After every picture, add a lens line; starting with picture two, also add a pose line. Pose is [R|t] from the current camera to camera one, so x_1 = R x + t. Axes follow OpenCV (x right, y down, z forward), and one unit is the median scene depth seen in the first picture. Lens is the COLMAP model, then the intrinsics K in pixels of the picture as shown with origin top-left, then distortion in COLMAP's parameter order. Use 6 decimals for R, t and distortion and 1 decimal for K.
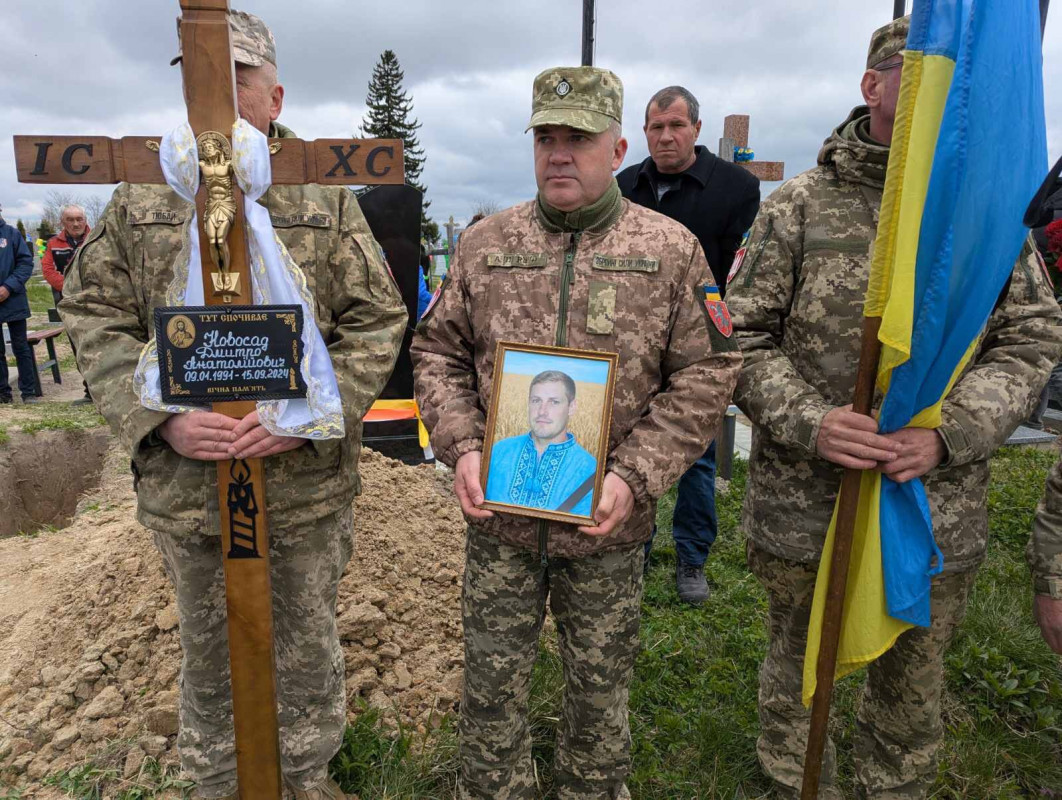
lens RADIAL K [[698.9, 0, 539.5], [0, 698.9, 402.6], [0, 0, 1]] dist [0.010117, 0.005699]
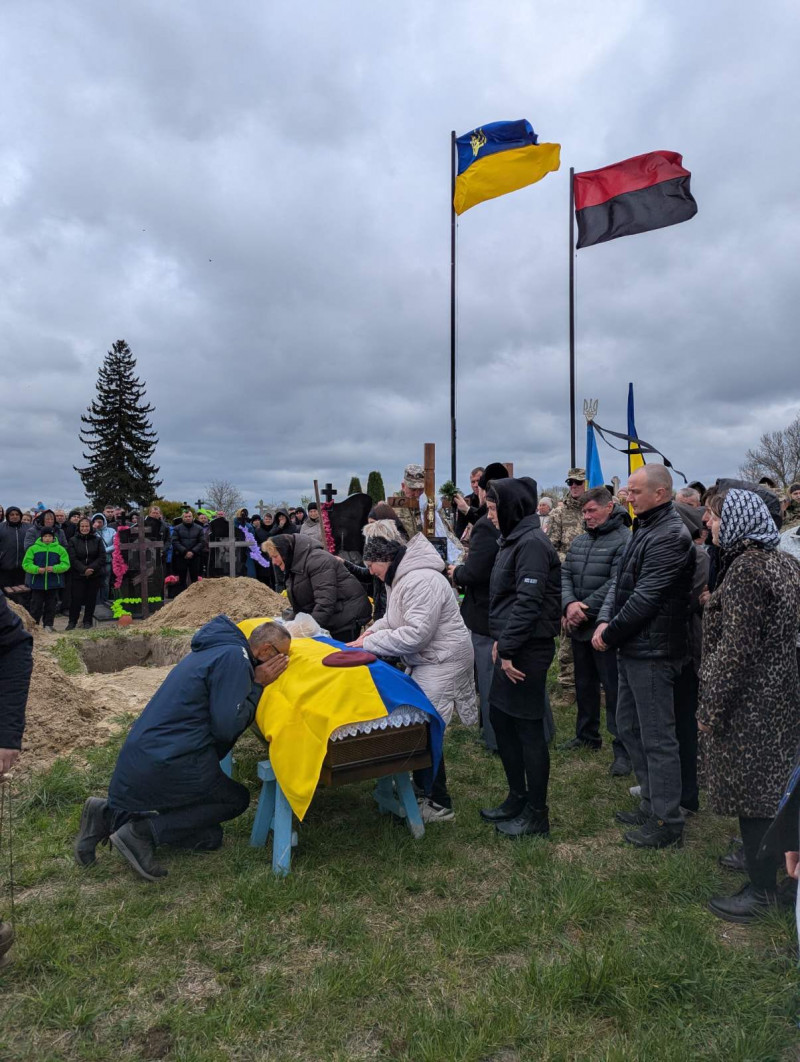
lens RADIAL K [[790.4, 0, 425.5], [0, 790.4, 509.2], [0, 0, 1]] dist [0.059707, -0.044653]
pose [[0.970731, -0.017456, 0.239535, -0.066164], [0.072725, 0.971896, -0.223895, 0.031867], [-0.228894, 0.234762, 0.944719, -0.145106]]
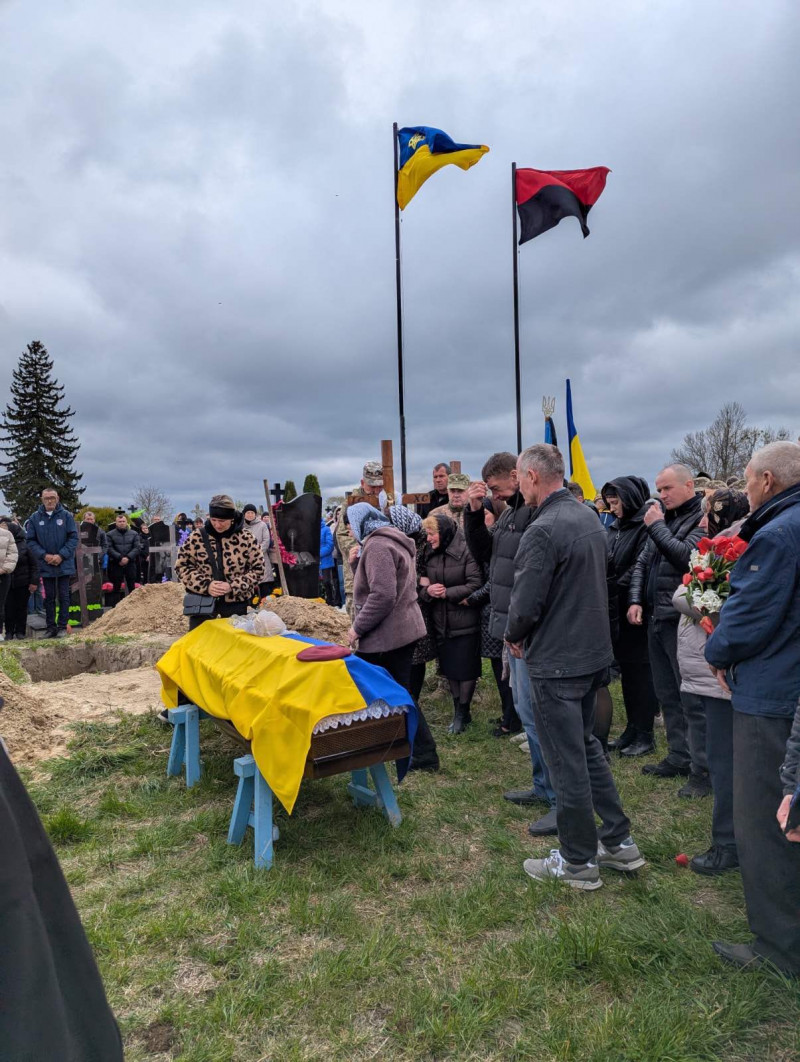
lens RADIAL K [[790.4, 0, 419.0], [0, 790.4, 538.3], [0, 0, 1]] dist [0.059707, -0.044653]
pose [[0.947910, -0.044553, 0.315408, -0.072829], [0.107797, 0.976616, -0.186015, 0.033062], [-0.299745, 0.210325, 0.930546, -0.142754]]
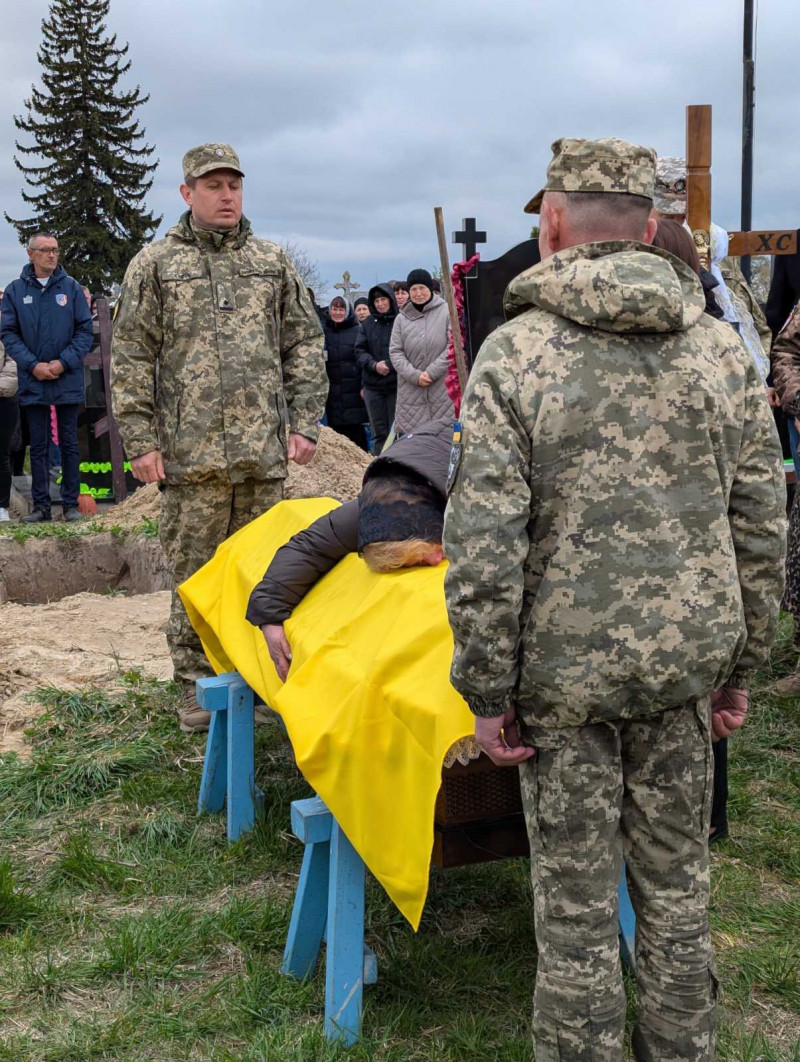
lens RADIAL K [[1554.0, 0, 407.7], [0, 1554.0, 521.6], [0, 0, 1]] dist [0.084433, 0.000000]
pose [[0.997459, -0.035954, 0.061500, -0.060358], [0.041776, 0.994488, -0.096168, 0.031673], [-0.057703, 0.098493, 0.993463, -0.125399]]
